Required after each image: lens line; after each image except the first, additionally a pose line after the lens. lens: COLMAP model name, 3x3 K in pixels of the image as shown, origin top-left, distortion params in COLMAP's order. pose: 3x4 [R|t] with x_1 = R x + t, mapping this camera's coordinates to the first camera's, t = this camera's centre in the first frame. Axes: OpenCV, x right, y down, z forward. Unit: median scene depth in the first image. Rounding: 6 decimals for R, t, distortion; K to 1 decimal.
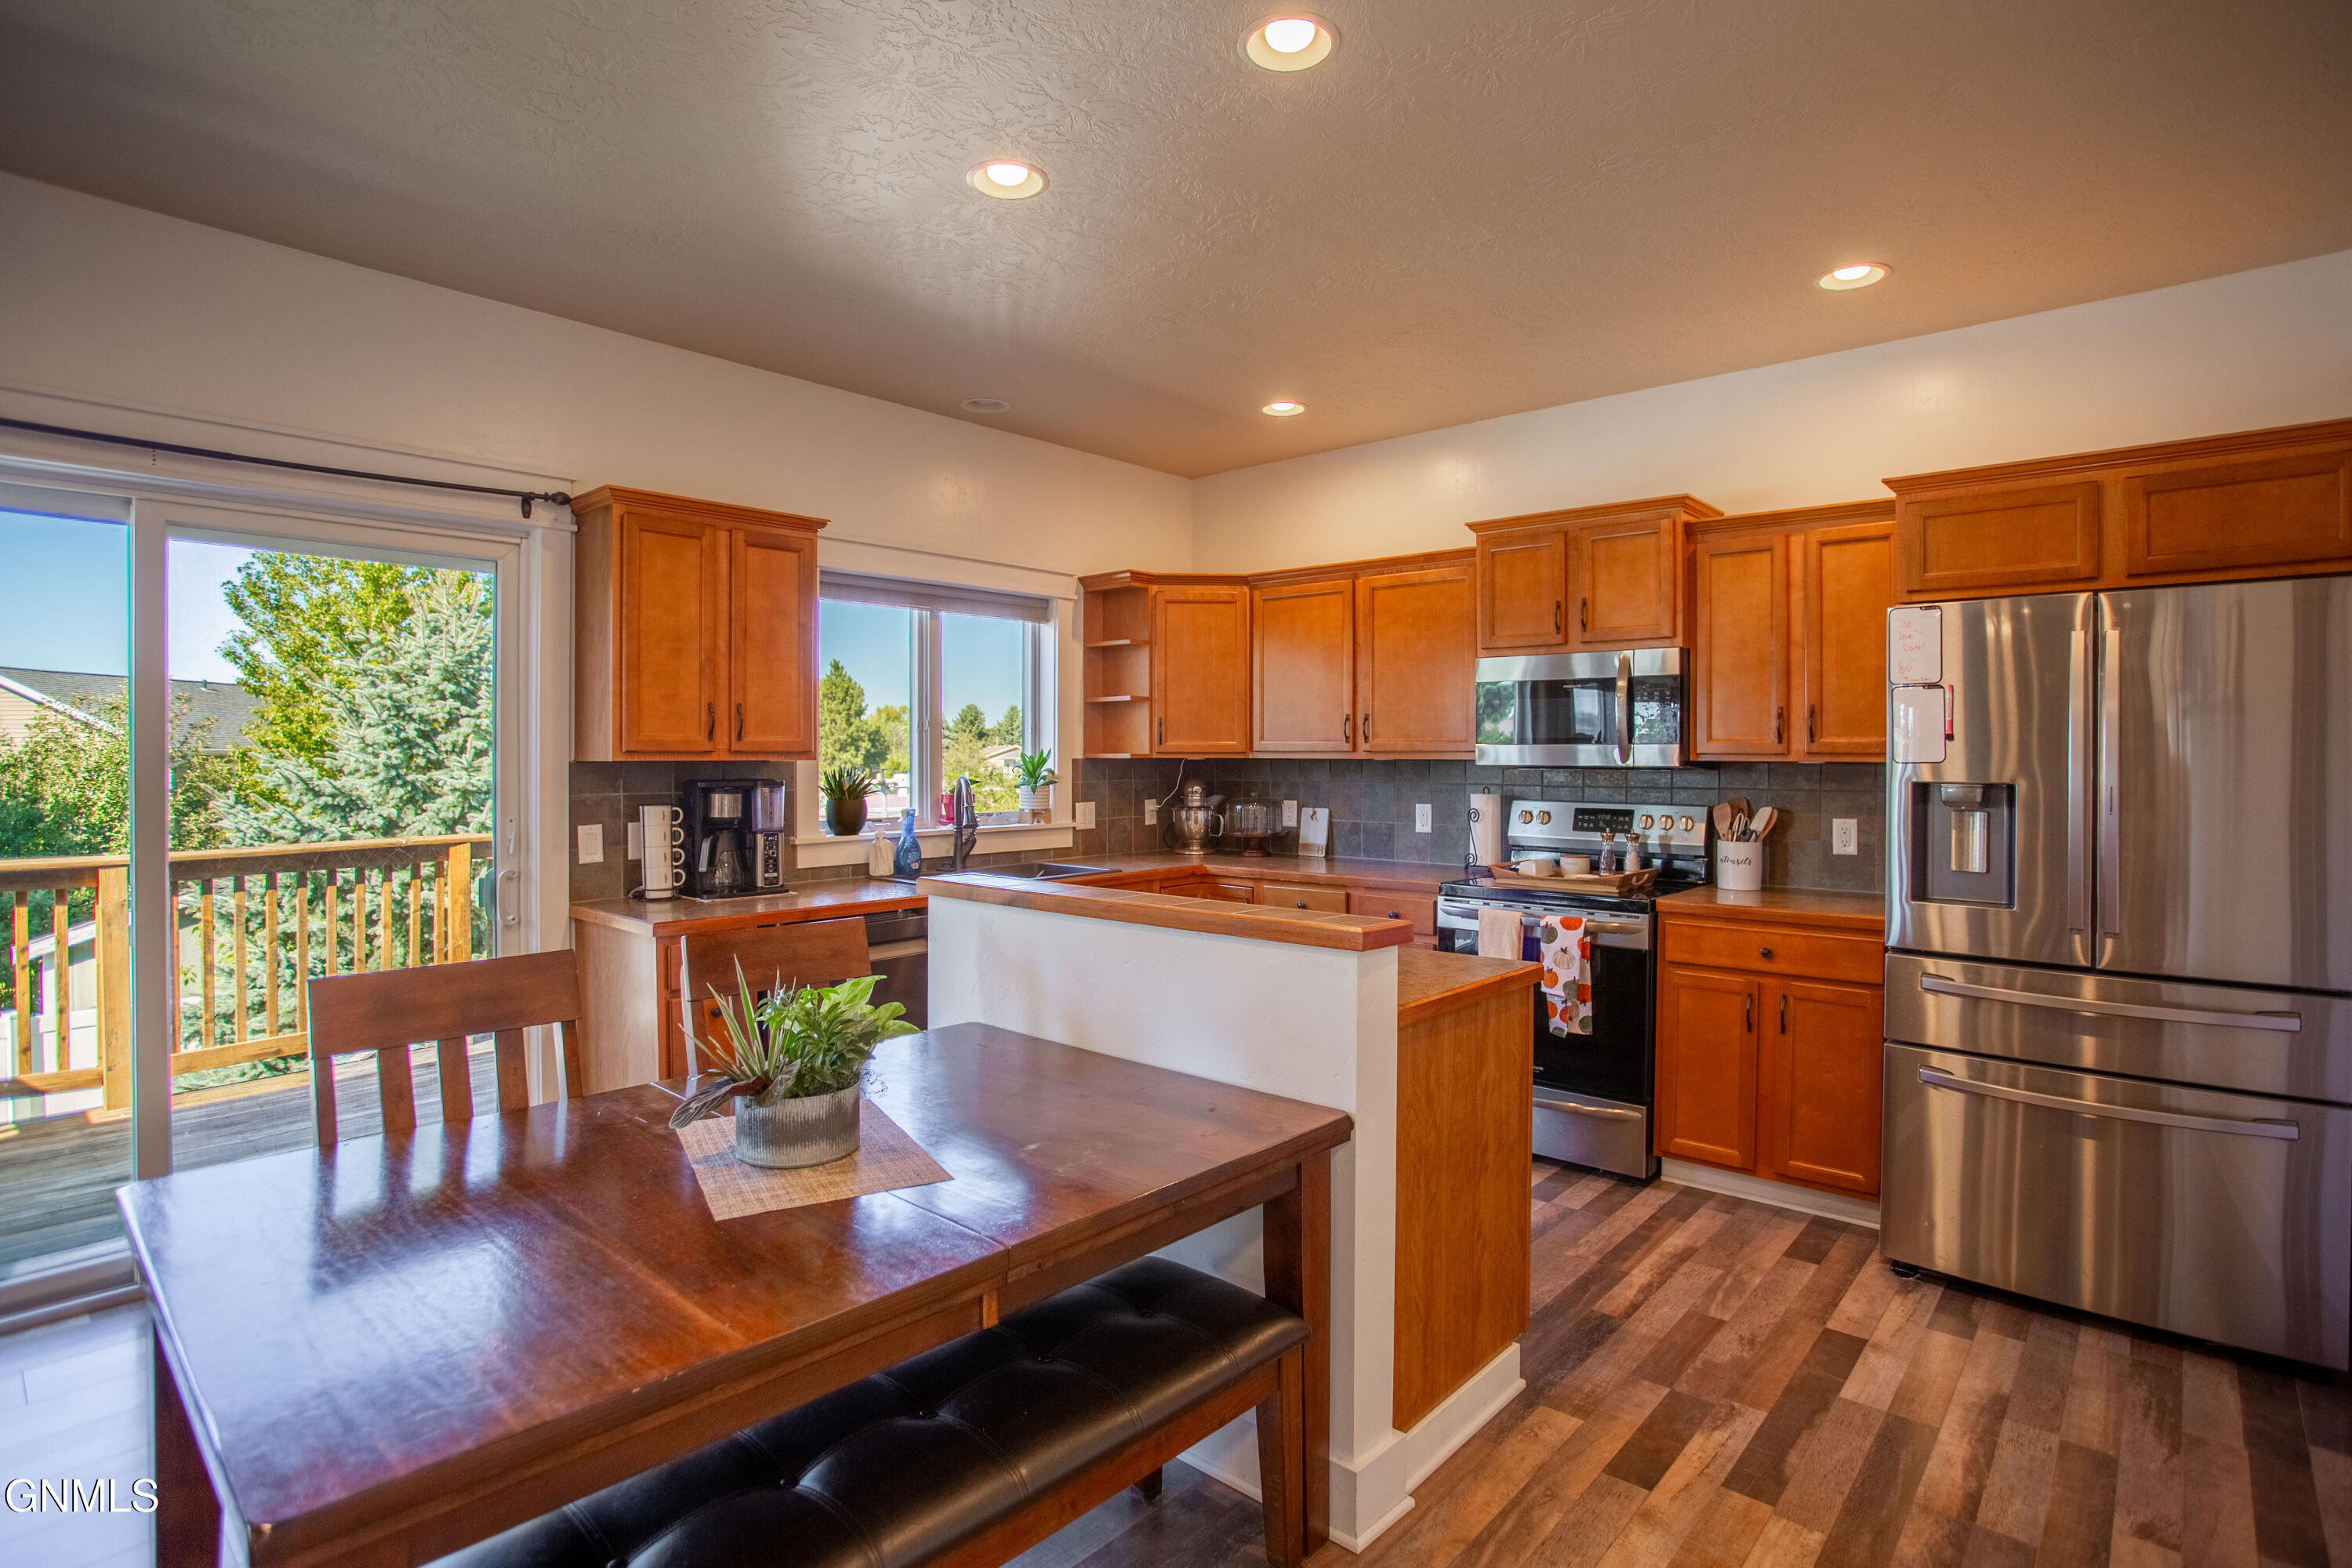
lens RADIAL K [[1147.2, 0, 1165.9], [0, 1147.2, 771.8], [0, 0, 1]] dist [-0.016575, 0.001397]
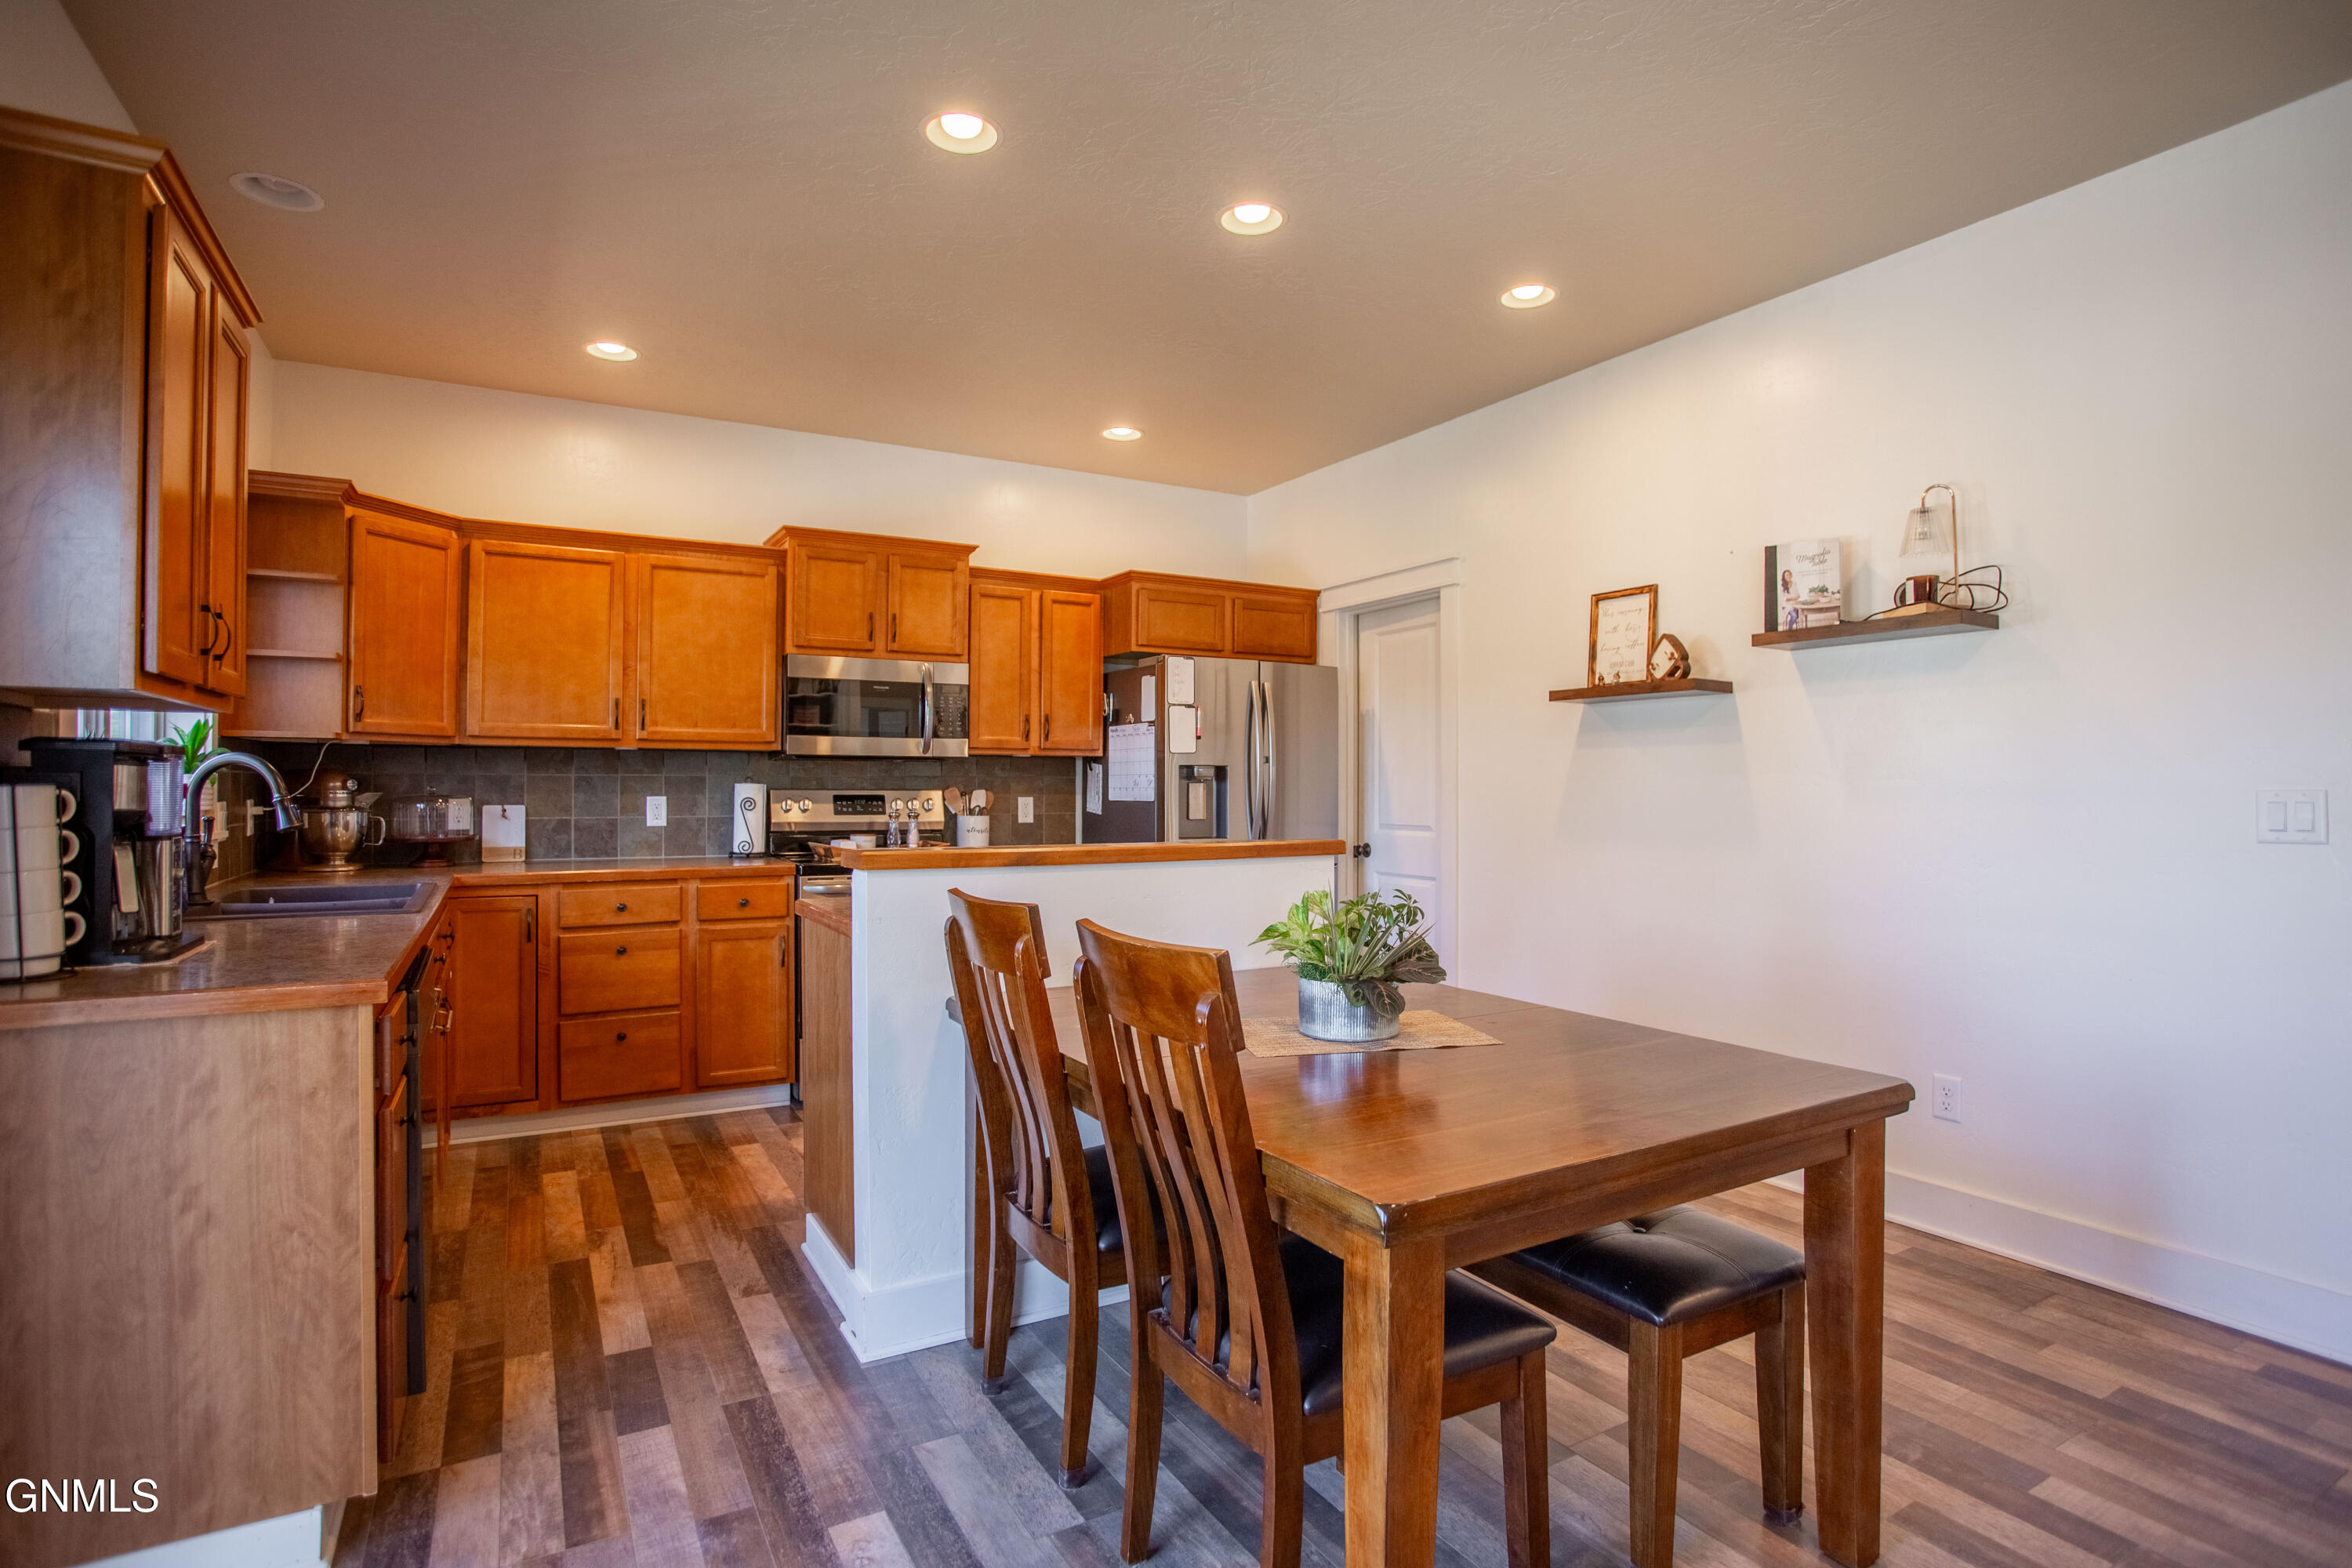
lens RADIAL K [[1147.2, 0, 1163.4], [0, 1147.2, 780.1], [0, 0, 1]] dist [-0.016575, 0.001397]
pose [[0.359648, 0.002840, 0.933084, -0.543505], [0.008397, 0.999945, -0.006280, 0.025282], [-0.933050, 0.010093, 0.359605, 0.274483]]
